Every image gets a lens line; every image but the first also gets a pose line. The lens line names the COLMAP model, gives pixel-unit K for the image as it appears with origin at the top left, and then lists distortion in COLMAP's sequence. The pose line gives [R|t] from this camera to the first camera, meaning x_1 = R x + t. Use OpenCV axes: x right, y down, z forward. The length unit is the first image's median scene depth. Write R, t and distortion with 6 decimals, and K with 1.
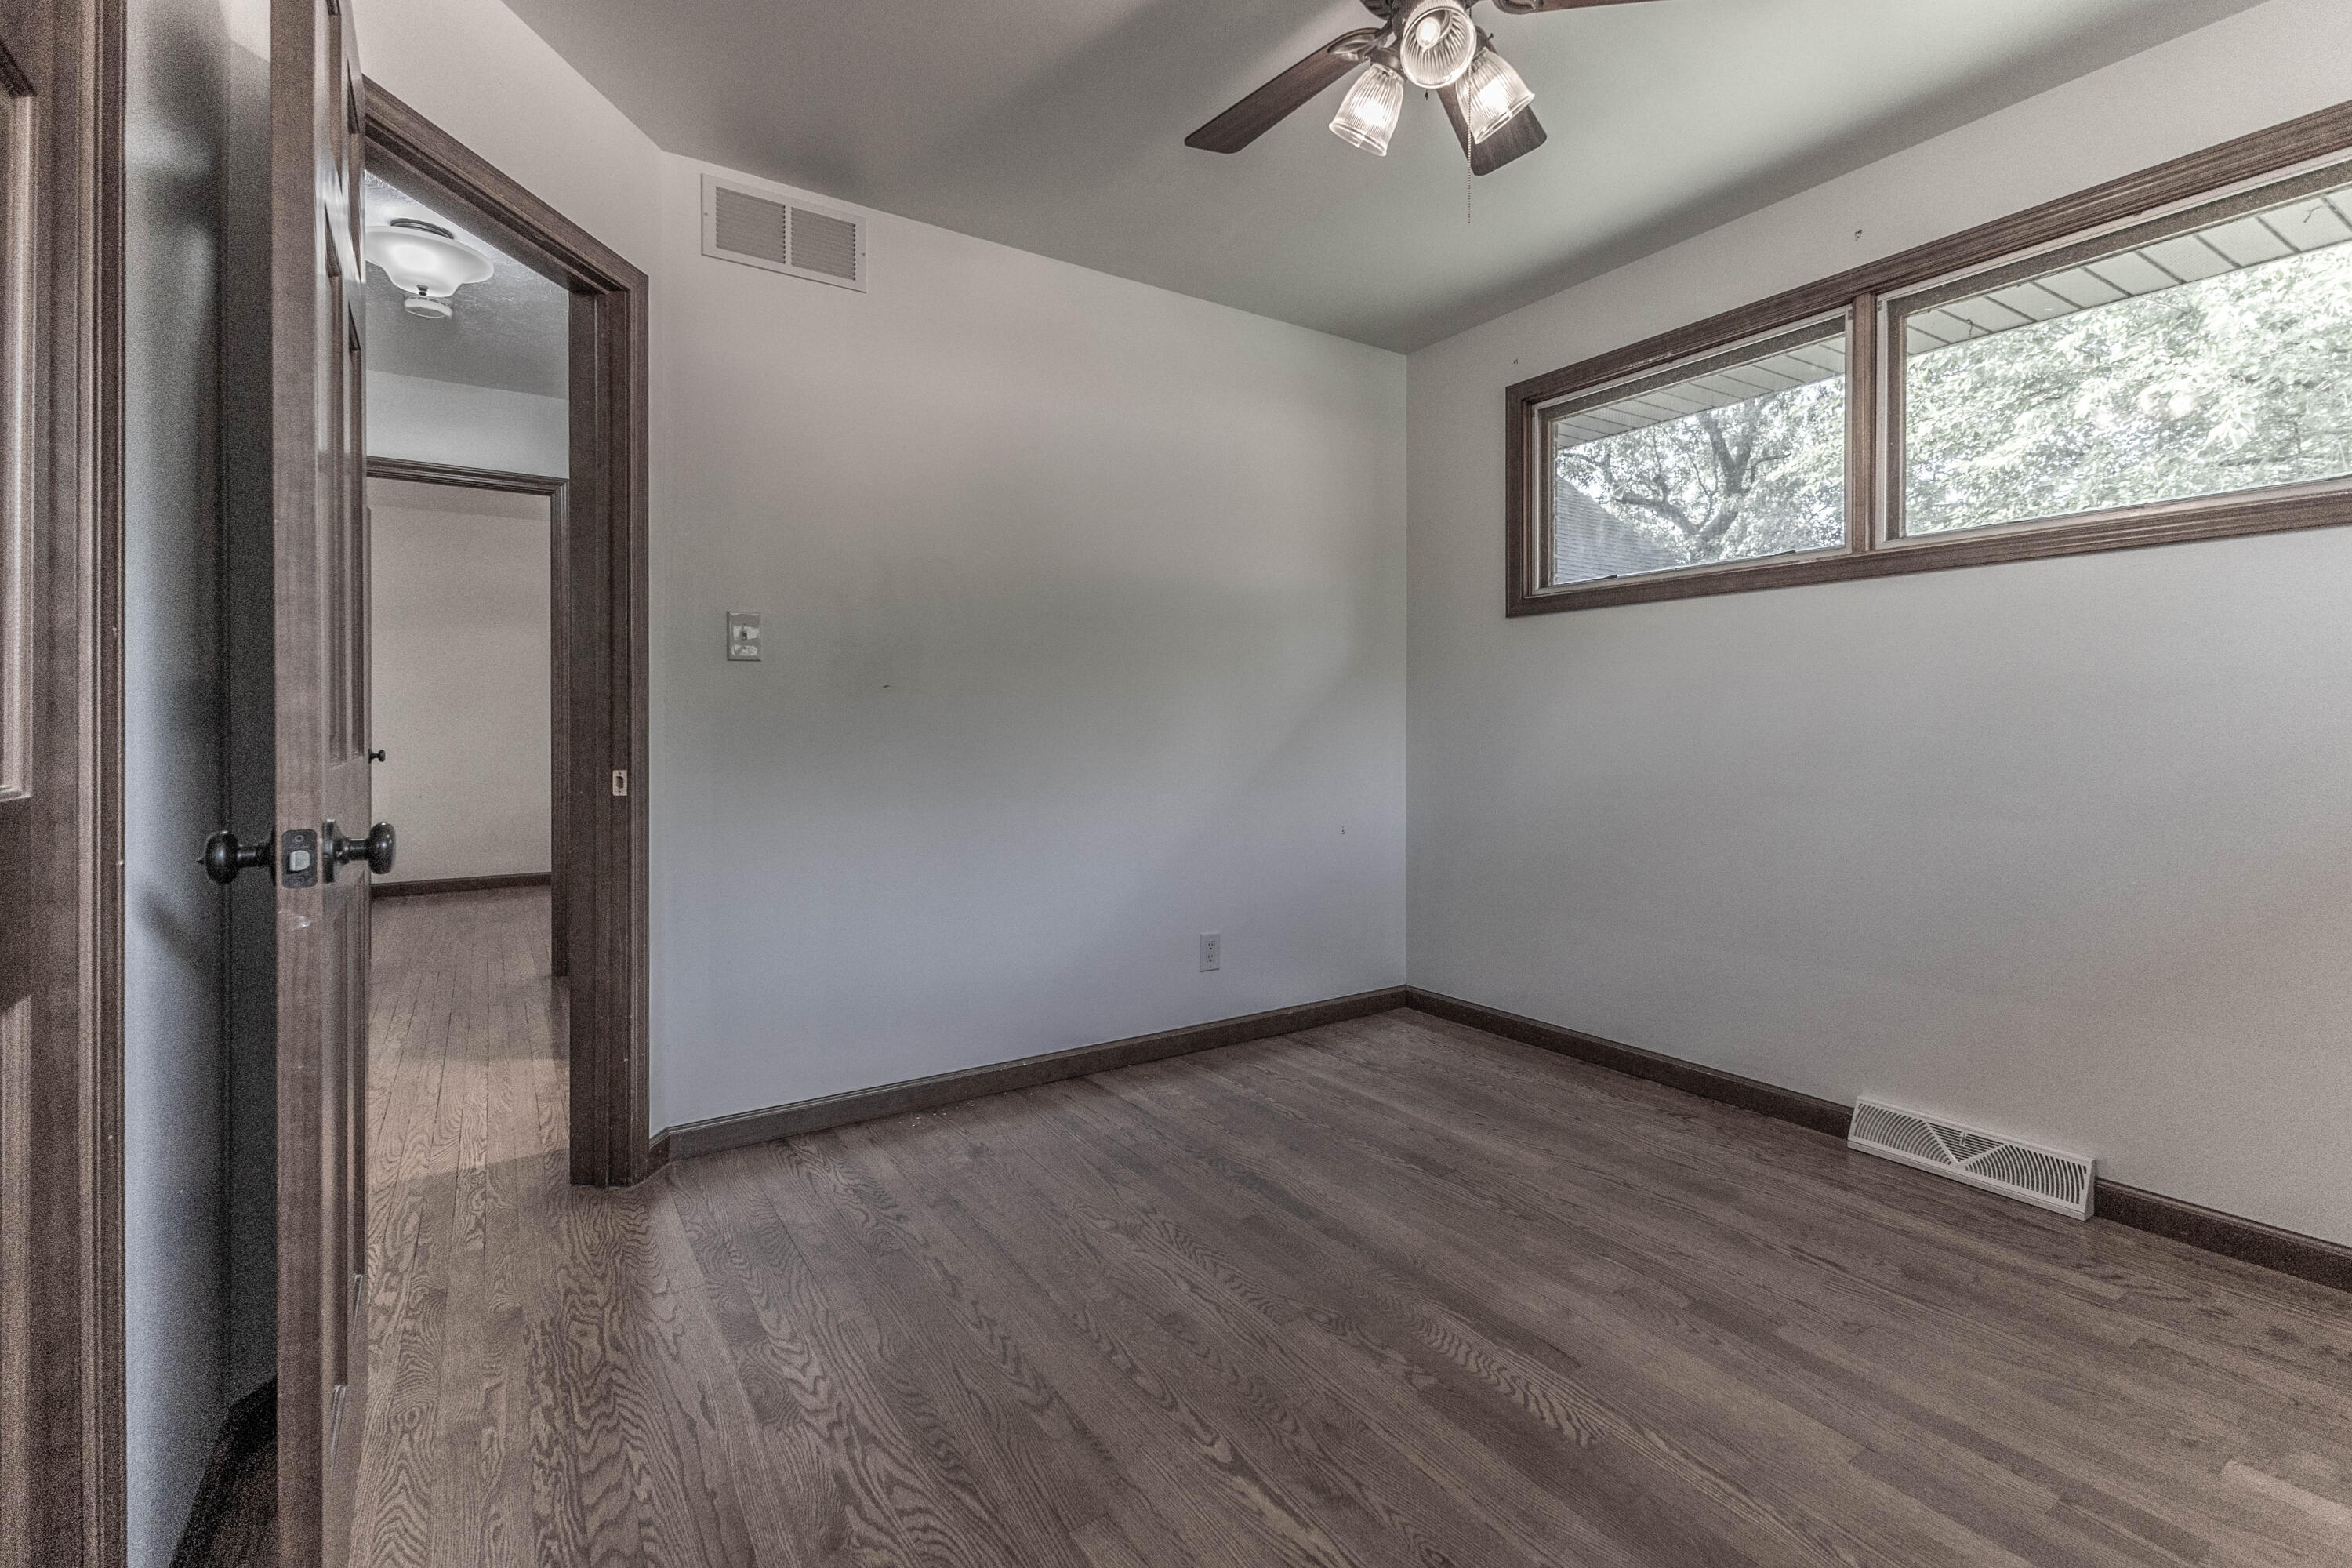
lens RADIAL K [[1020.0, 0, 1183.5], [0, 1020.0, 728.3], [0, 0, 1]] dist [0.002312, 0.000002]
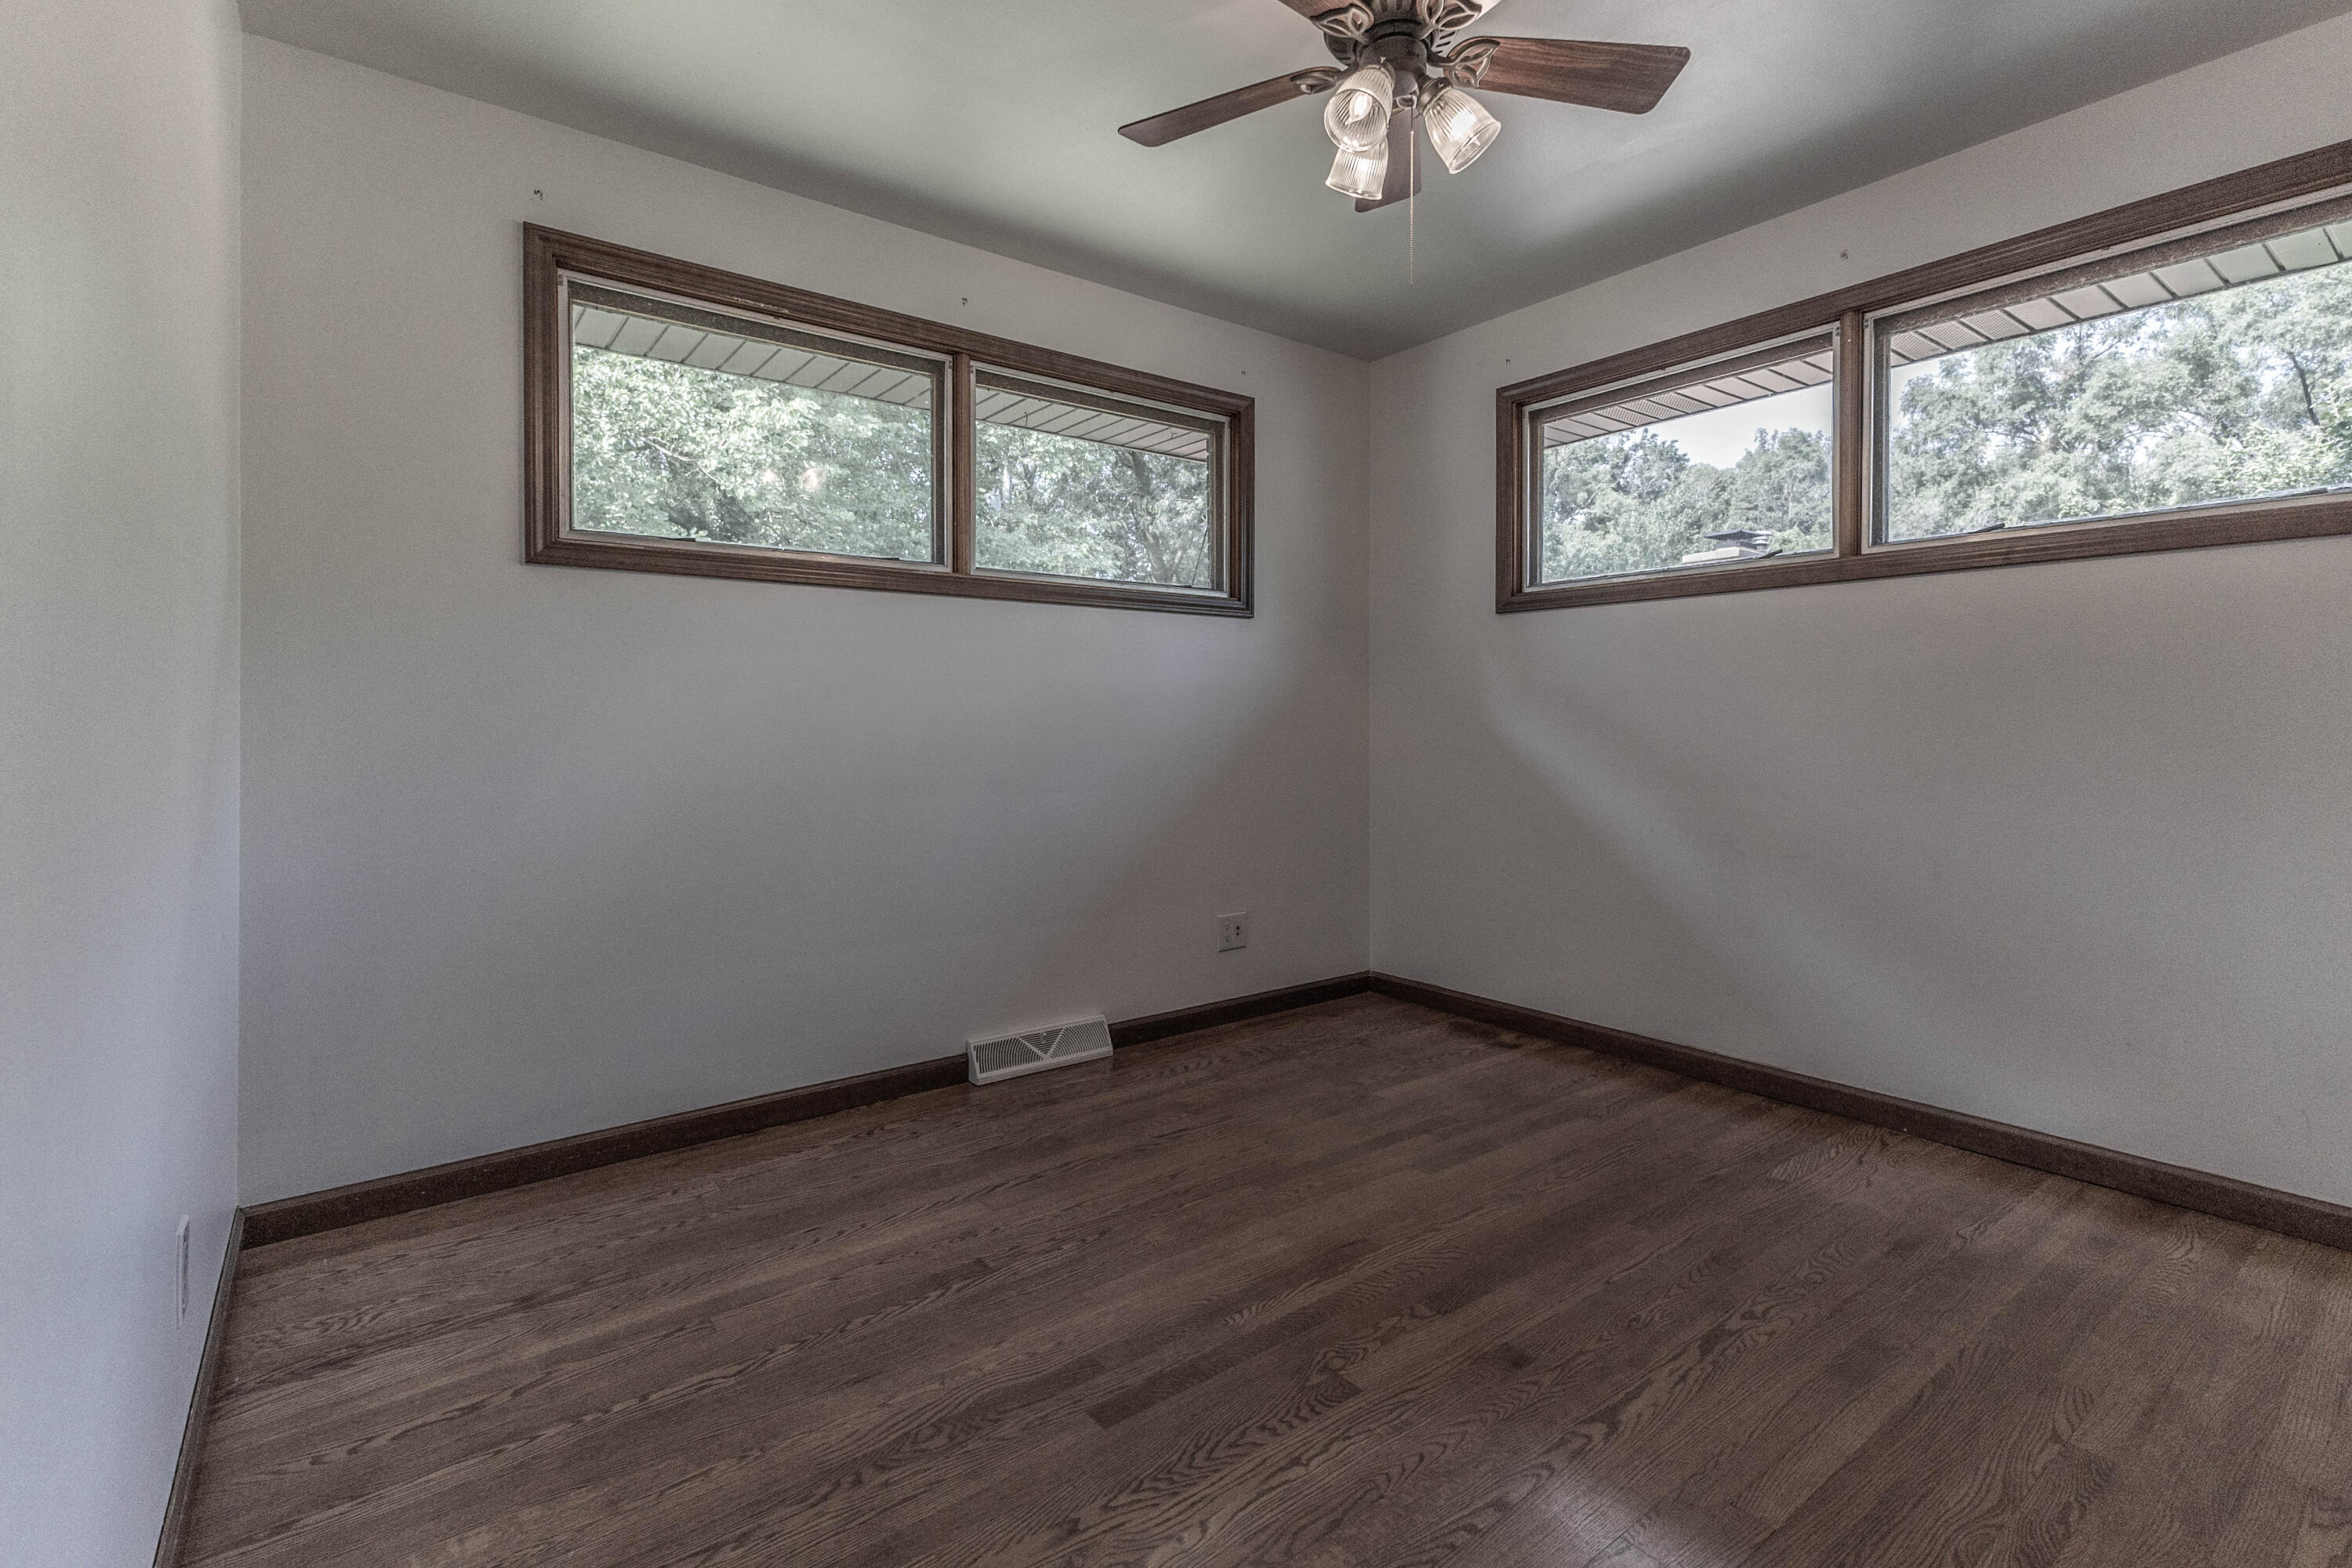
lens RADIAL K [[1052.5, 0, 1188.6], [0, 1052.5, 738.6], [0, 0, 1]] dist [0.009418, -0.000106]
pose [[-0.052734, -0.011463, 0.998543, -0.575378], [0.004165, 0.999923, 0.011698, 0.000820], [-0.998600, 0.004776, -0.052682, 0.844999]]
